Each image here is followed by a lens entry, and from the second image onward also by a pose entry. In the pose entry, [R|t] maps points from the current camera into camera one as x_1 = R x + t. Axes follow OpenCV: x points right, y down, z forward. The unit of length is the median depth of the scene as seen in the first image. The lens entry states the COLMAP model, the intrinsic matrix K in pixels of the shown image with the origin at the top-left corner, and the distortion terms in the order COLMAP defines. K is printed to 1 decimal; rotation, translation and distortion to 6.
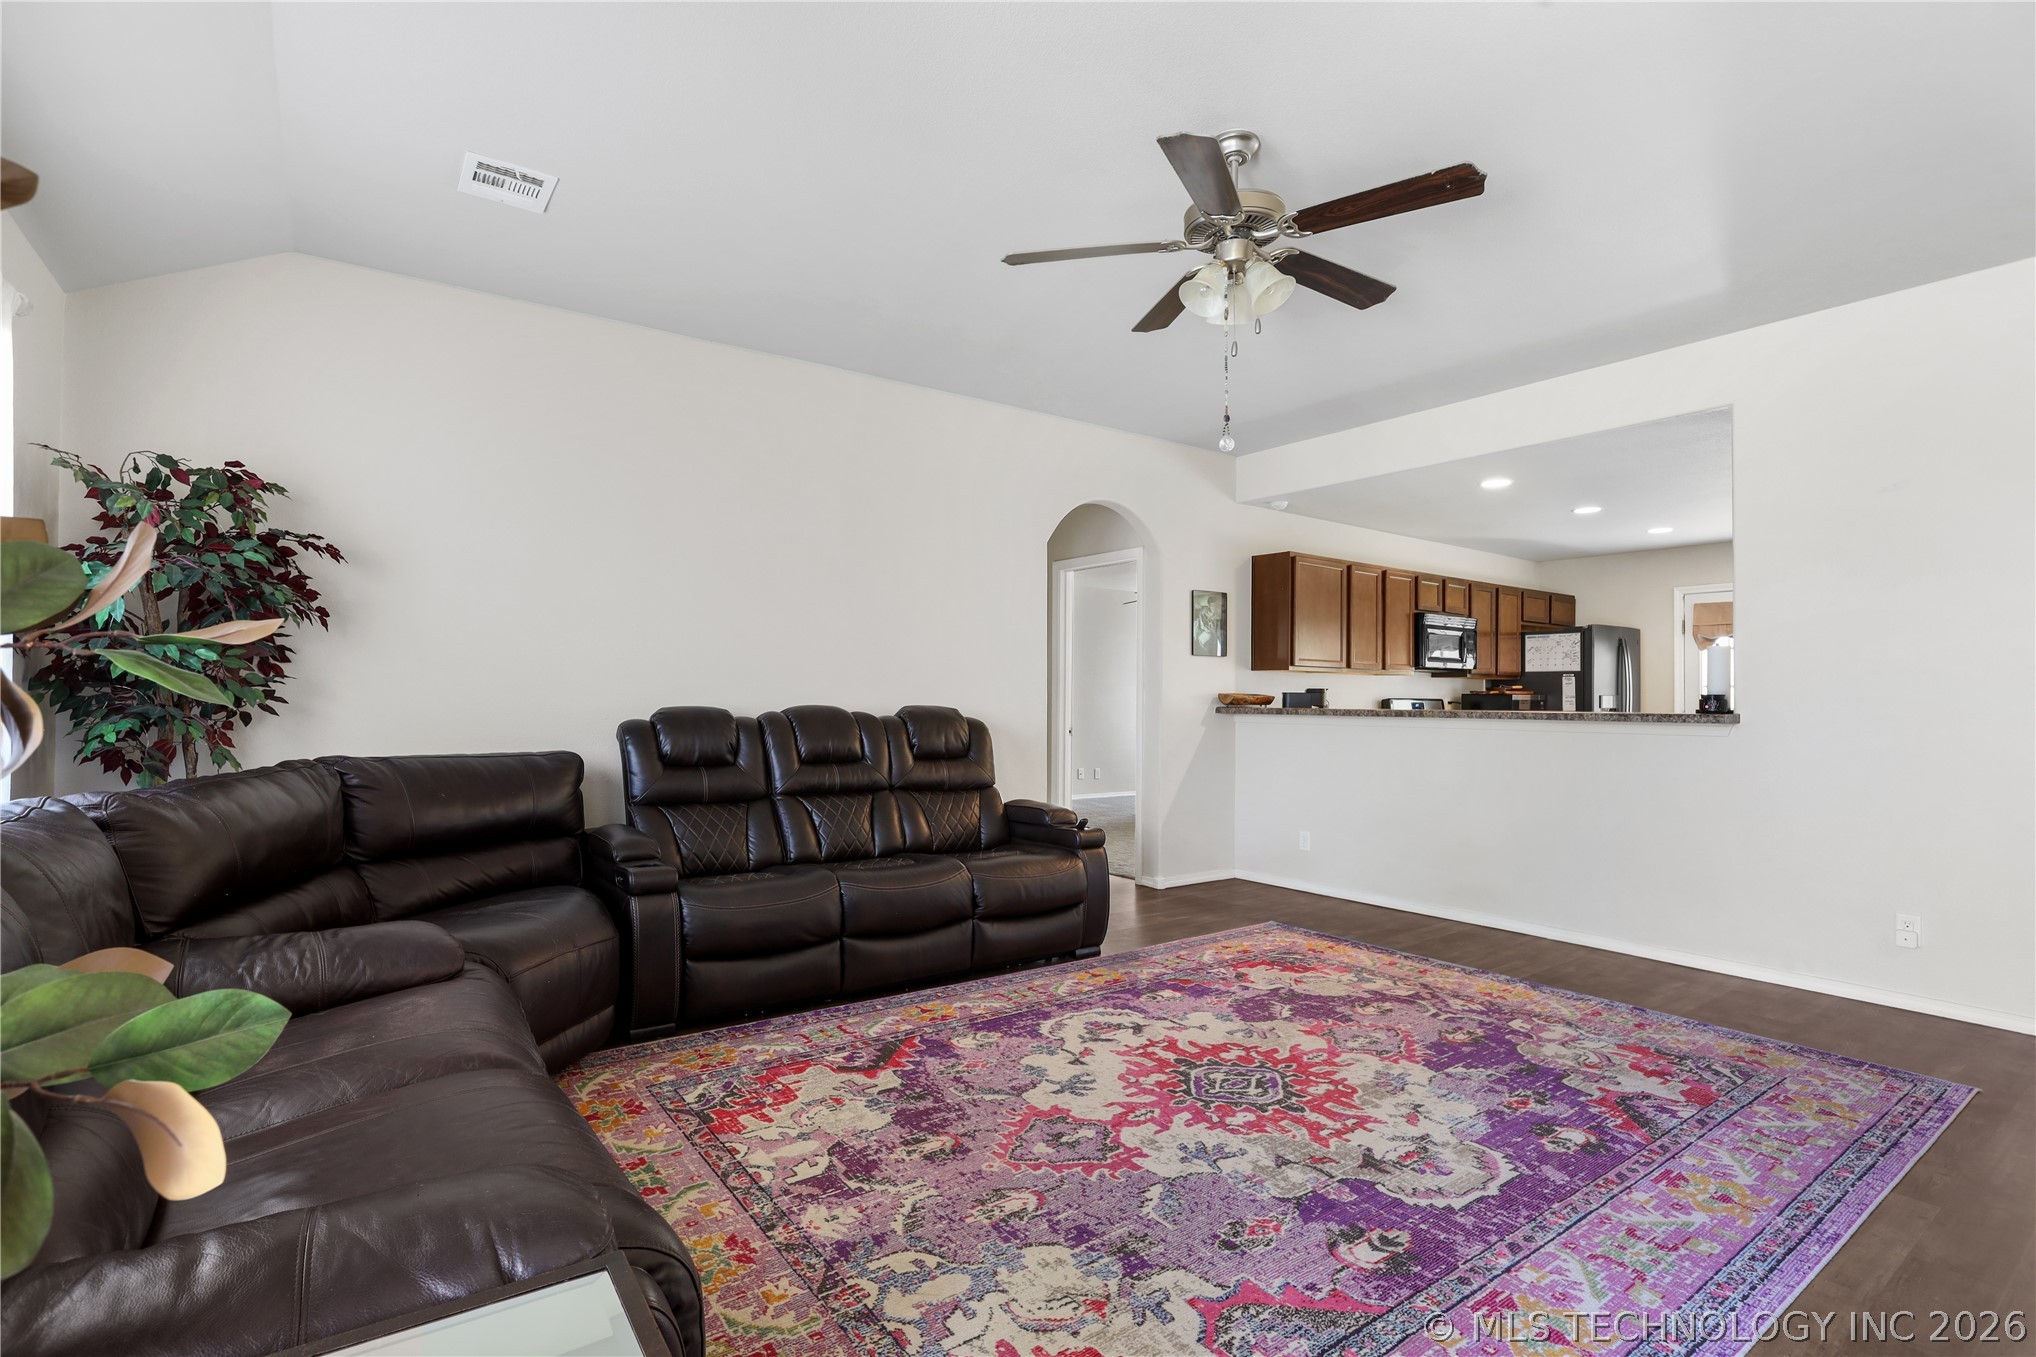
lens RADIAL K [[941.8, 0, 991.7], [0, 941.8, 672.2], [0, 0, 1]] dist [-0.051945, 0.020606]
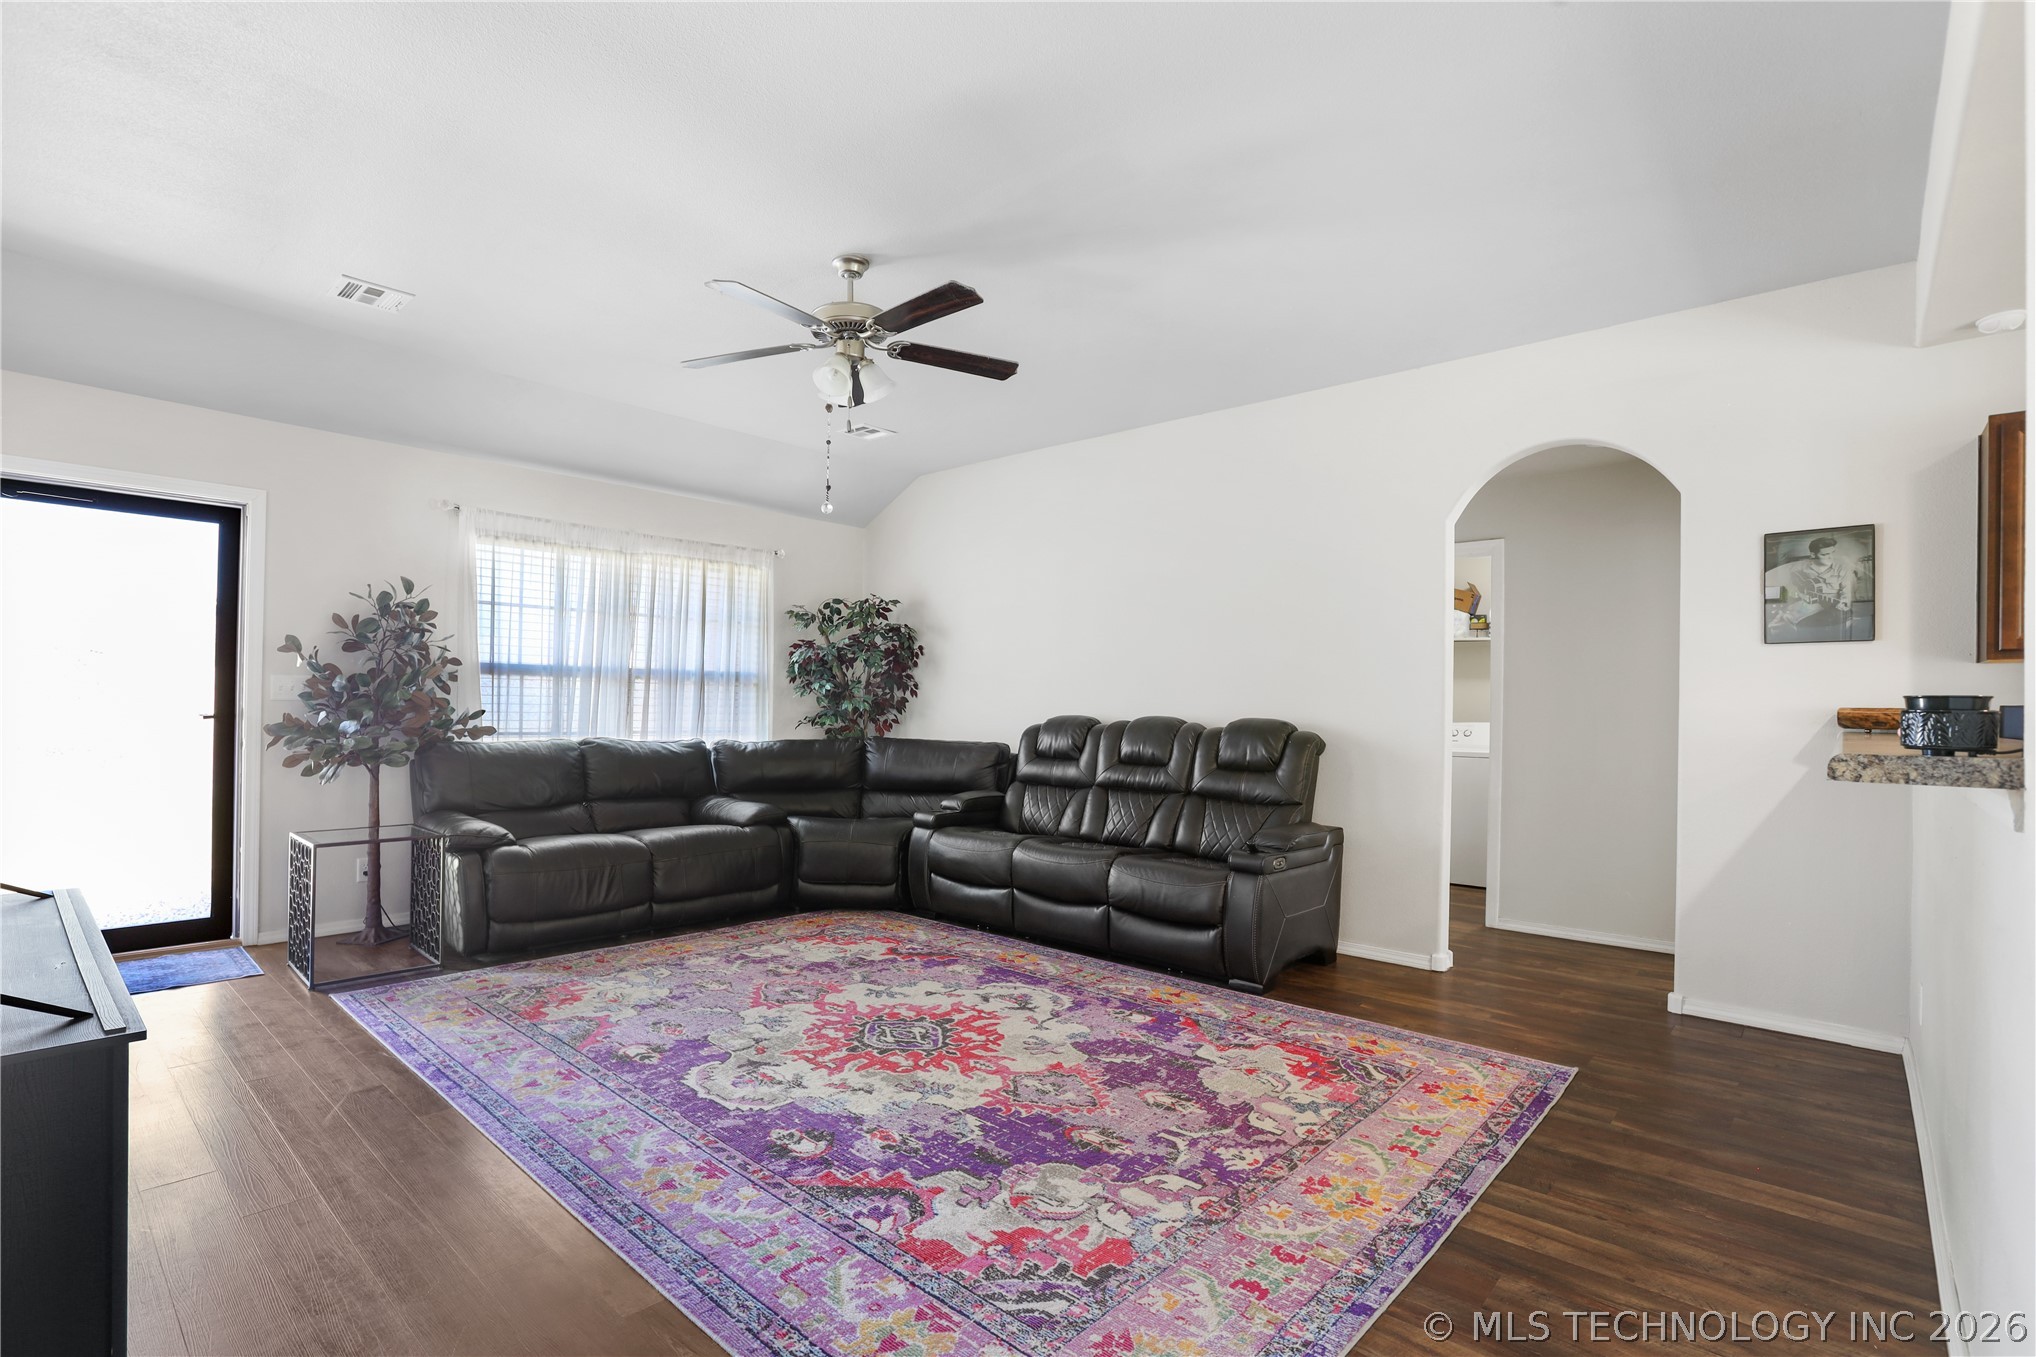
lens RADIAL K [[952.4, 0, 997.2], [0, 952.4, 652.1], [0, 0, 1]] dist [-0.056729, 0.021823]
pose [[0.224516, -0.059351, -0.972661, 1.381644], [0.012236, 0.998237, -0.058087, 0.033549], [0.974394, 0.001140, 0.224846, 0.801627]]
